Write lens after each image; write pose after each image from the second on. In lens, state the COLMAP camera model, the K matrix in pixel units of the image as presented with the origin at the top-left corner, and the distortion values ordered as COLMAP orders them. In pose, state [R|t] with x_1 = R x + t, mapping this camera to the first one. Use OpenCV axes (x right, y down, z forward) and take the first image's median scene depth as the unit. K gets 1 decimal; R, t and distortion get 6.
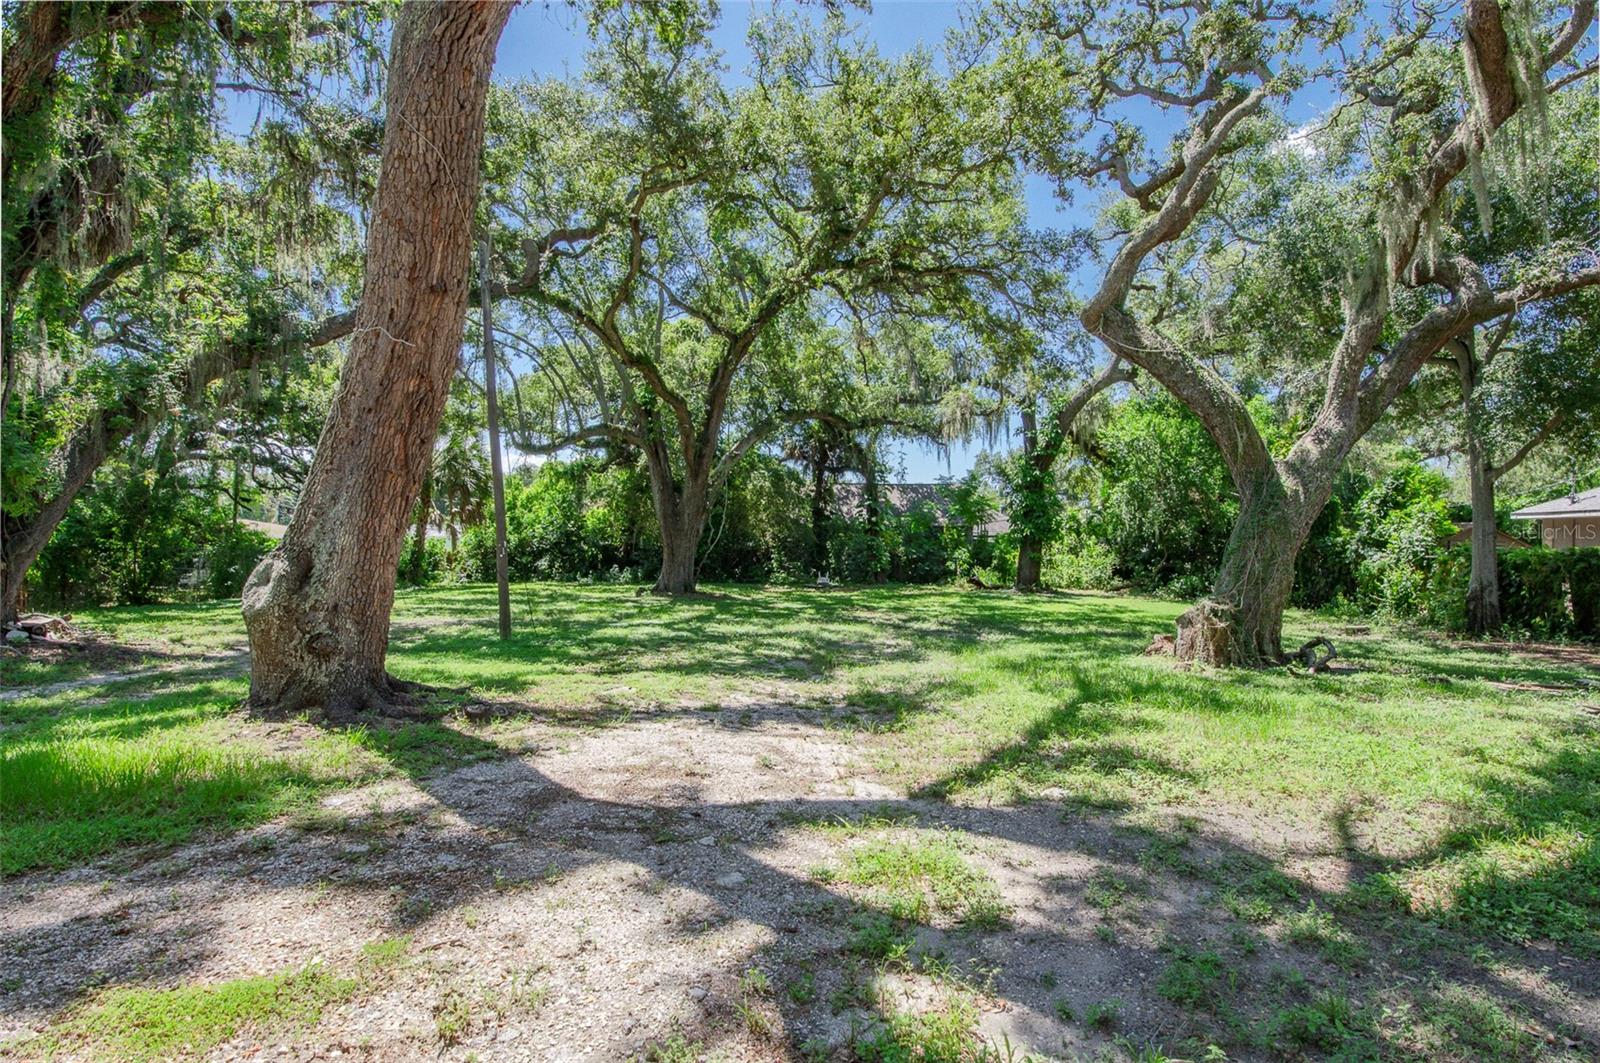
lens RADIAL K [[827.3, 0, 803.7], [0, 827.3, 538.8], [0, 0, 1]] dist [-0.003325, -0.007633]
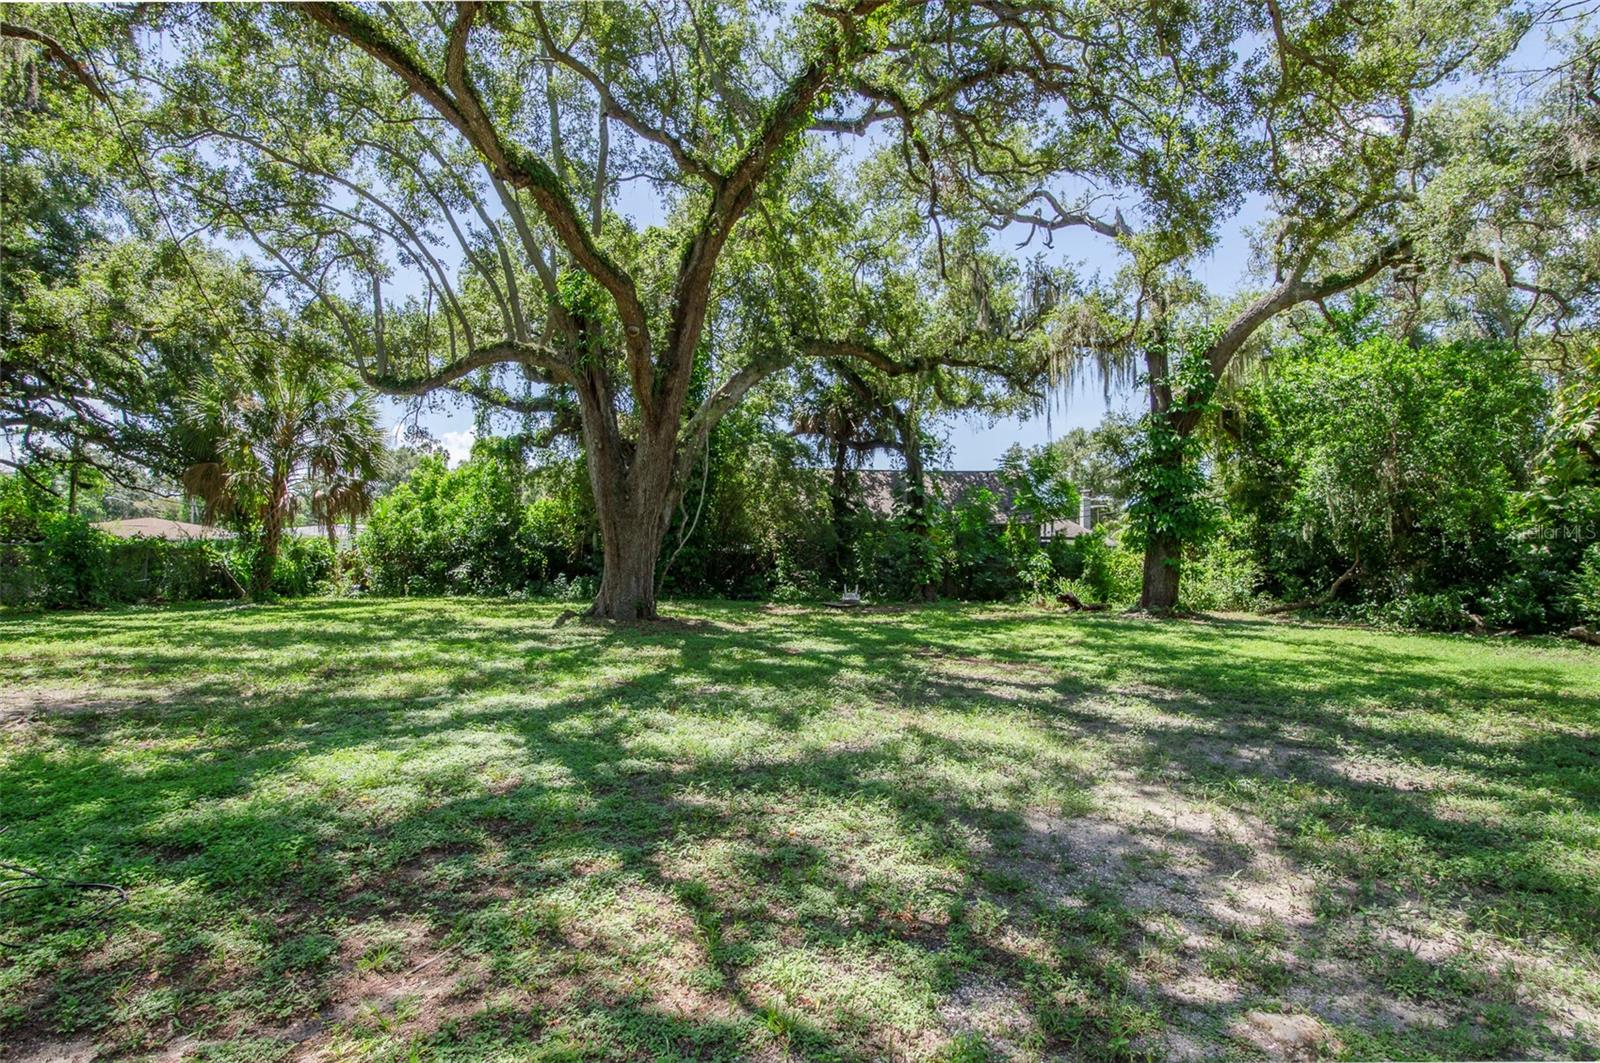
lens RADIAL K [[777.1, 0, 800.1], [0, 777.1, 531.1], [0, 0, 1]] dist [0.000577, -0.000757]
pose [[0.999985, 0.005064, 0.001880, -0.019640], [-0.005016, 0.999691, -0.024335, 0.010256], [-0.002003, 0.024325, 0.999702, 0.323939]]
